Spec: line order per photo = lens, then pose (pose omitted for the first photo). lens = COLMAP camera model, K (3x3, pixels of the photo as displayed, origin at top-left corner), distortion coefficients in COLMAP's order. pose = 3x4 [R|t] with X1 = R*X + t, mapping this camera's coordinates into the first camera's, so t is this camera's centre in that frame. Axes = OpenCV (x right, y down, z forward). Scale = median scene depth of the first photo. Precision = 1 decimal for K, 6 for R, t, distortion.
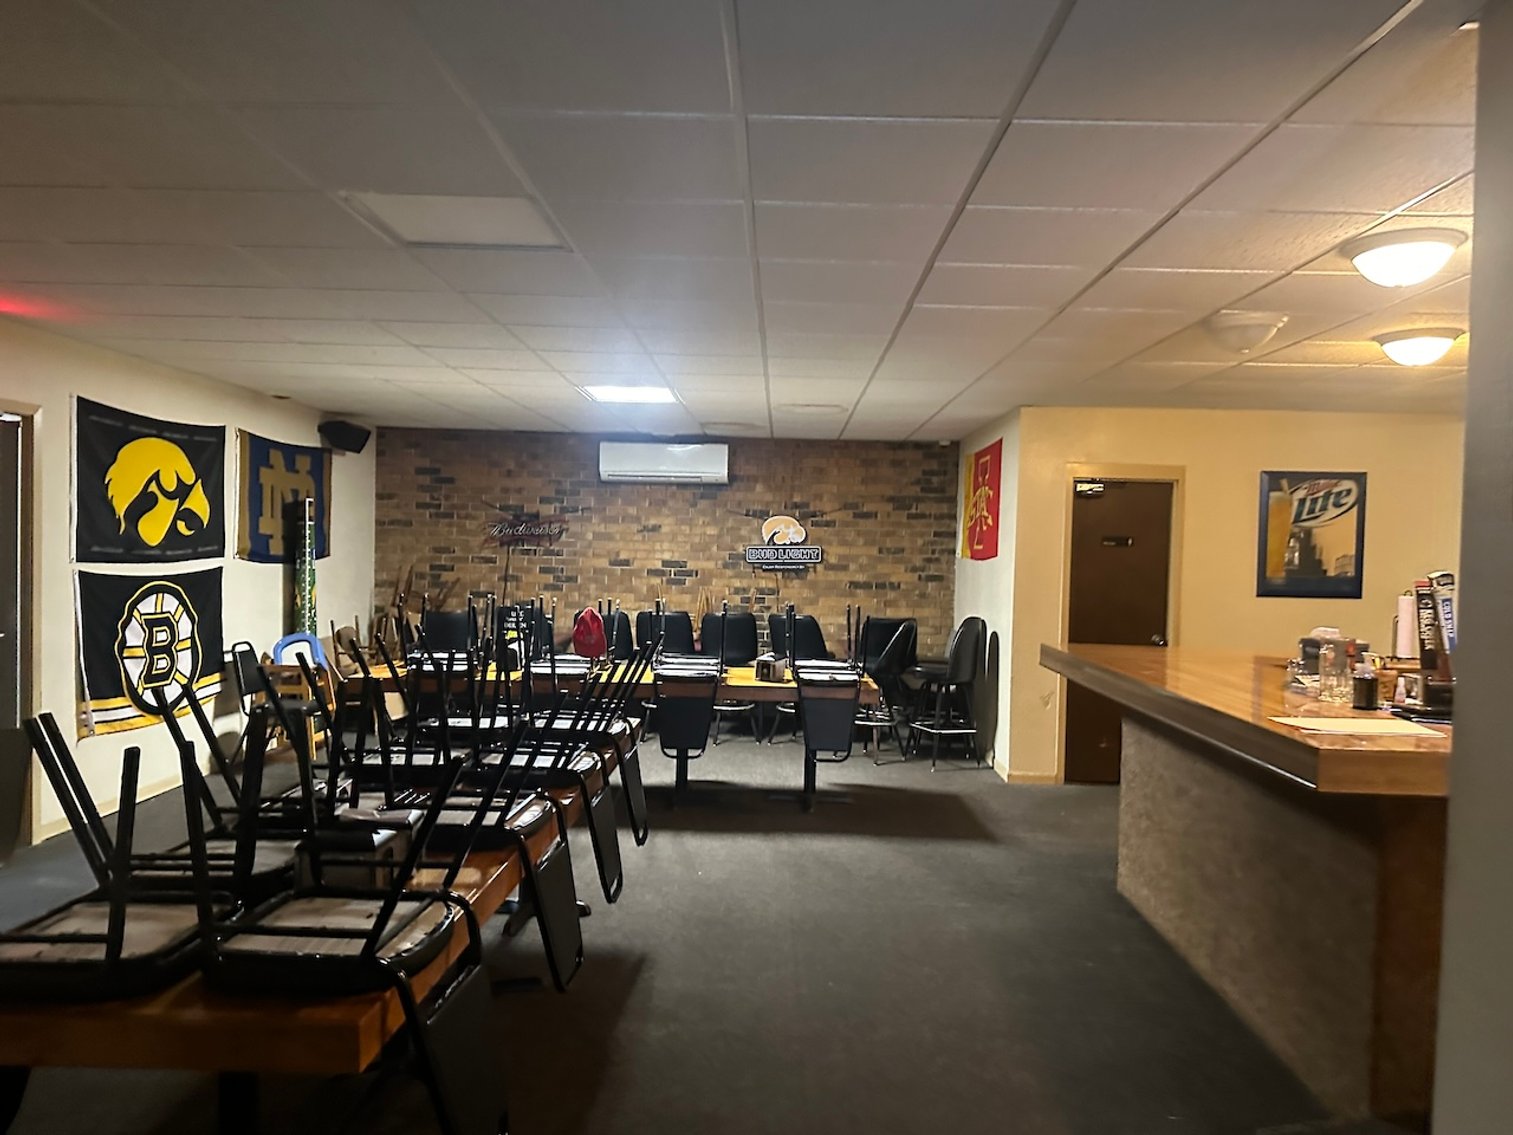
lens RADIAL K [[1062.2, 0, 772.5], [0, 1062.2, 566.7], [0, 0, 1]] dist [0.084450, -0.097289]
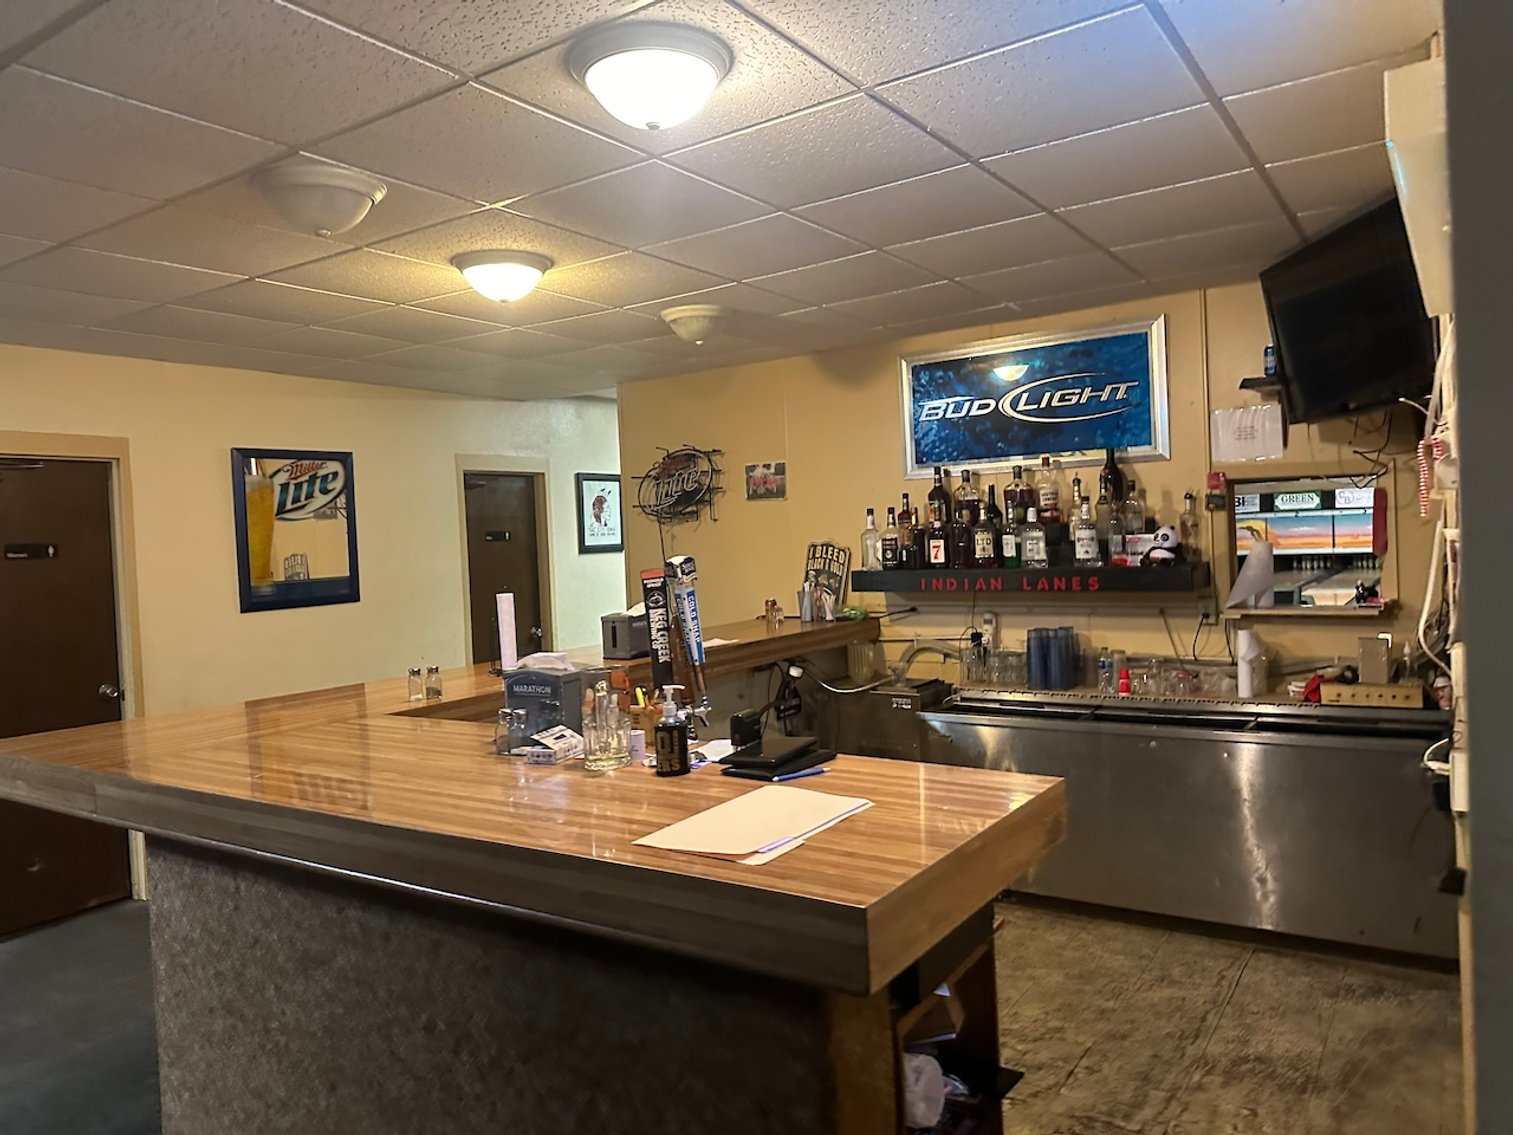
lens RADIAL K [[1062.2, 0, 772.5], [0, 1062.2, 566.7], [0, 0, 1]] dist [0.084450, -0.097289]
pose [[0.550827, -0.075127, 0.831231, 0.026385], [0.077125, 0.996261, 0.038935, -0.005472], [-0.831048, 0.042662, 0.554562, 0.267731]]
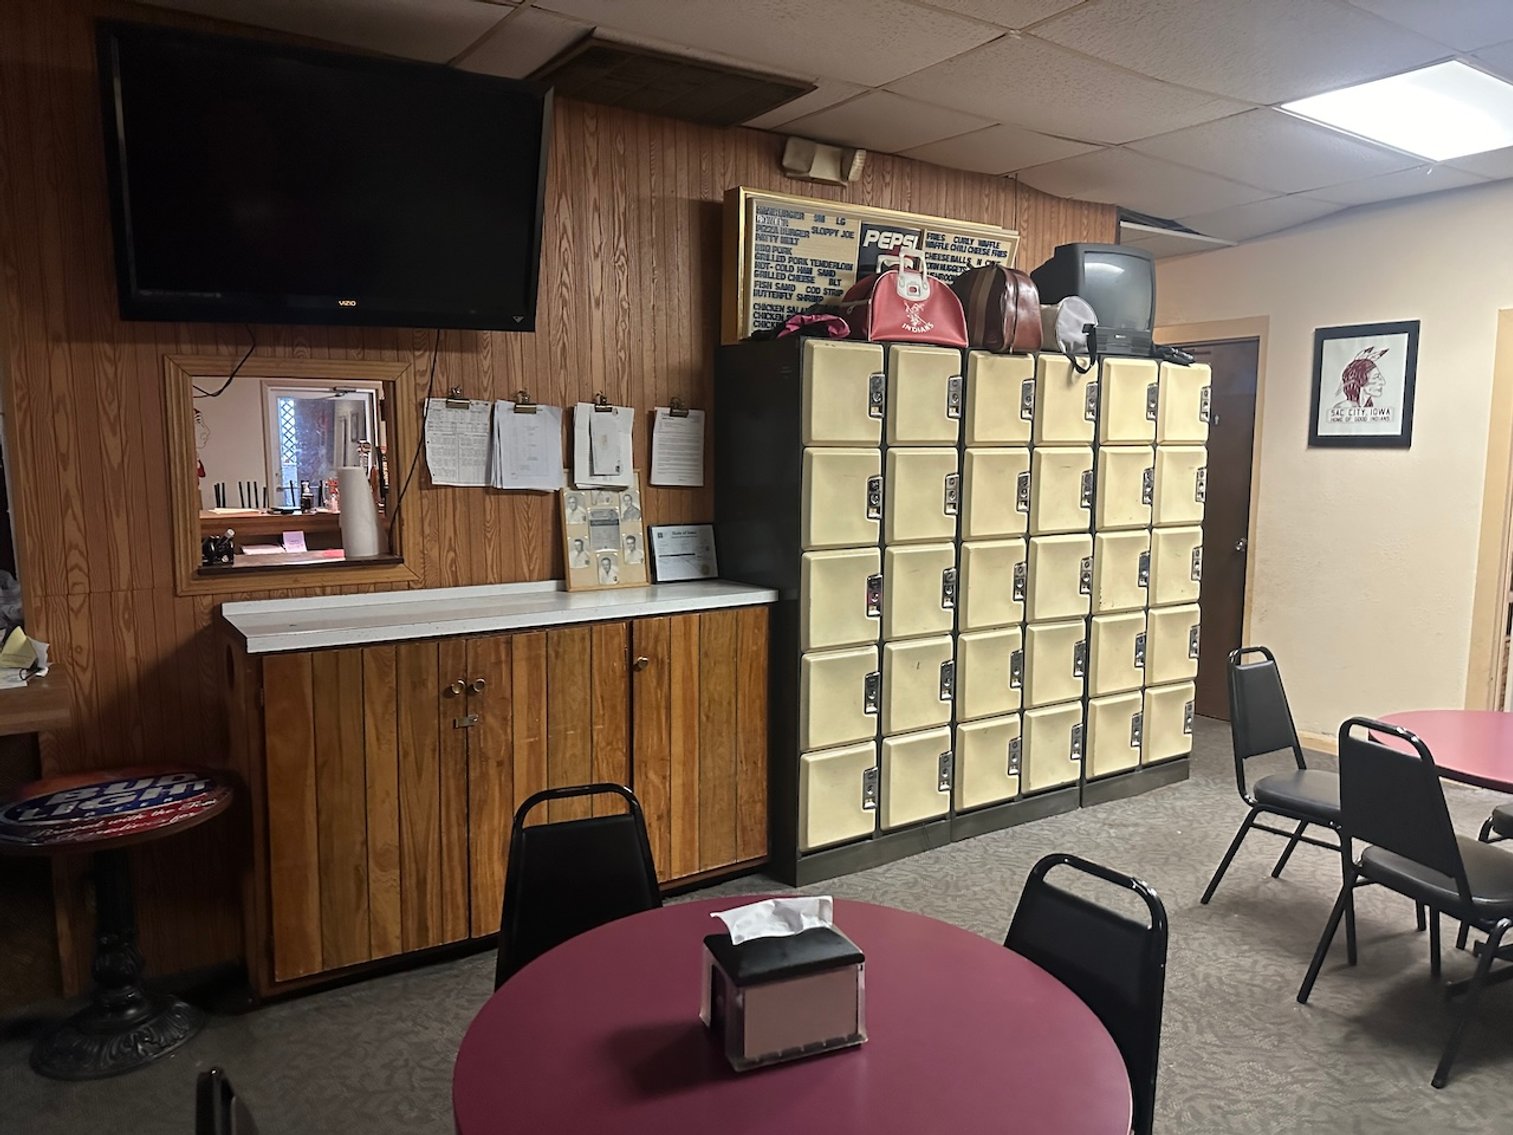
lens RADIAL K [[1062.2, 0, 772.5], [0, 1062.2, 566.7], [0, 0, 1]] dist [0.084450, -0.097289]
pose [[0.568001, 0.078991, -0.819228, 0.816957], [-0.007863, 0.995859, 0.090570, 0.015776], [0.822990, -0.045003, 0.566270, 0.273068]]
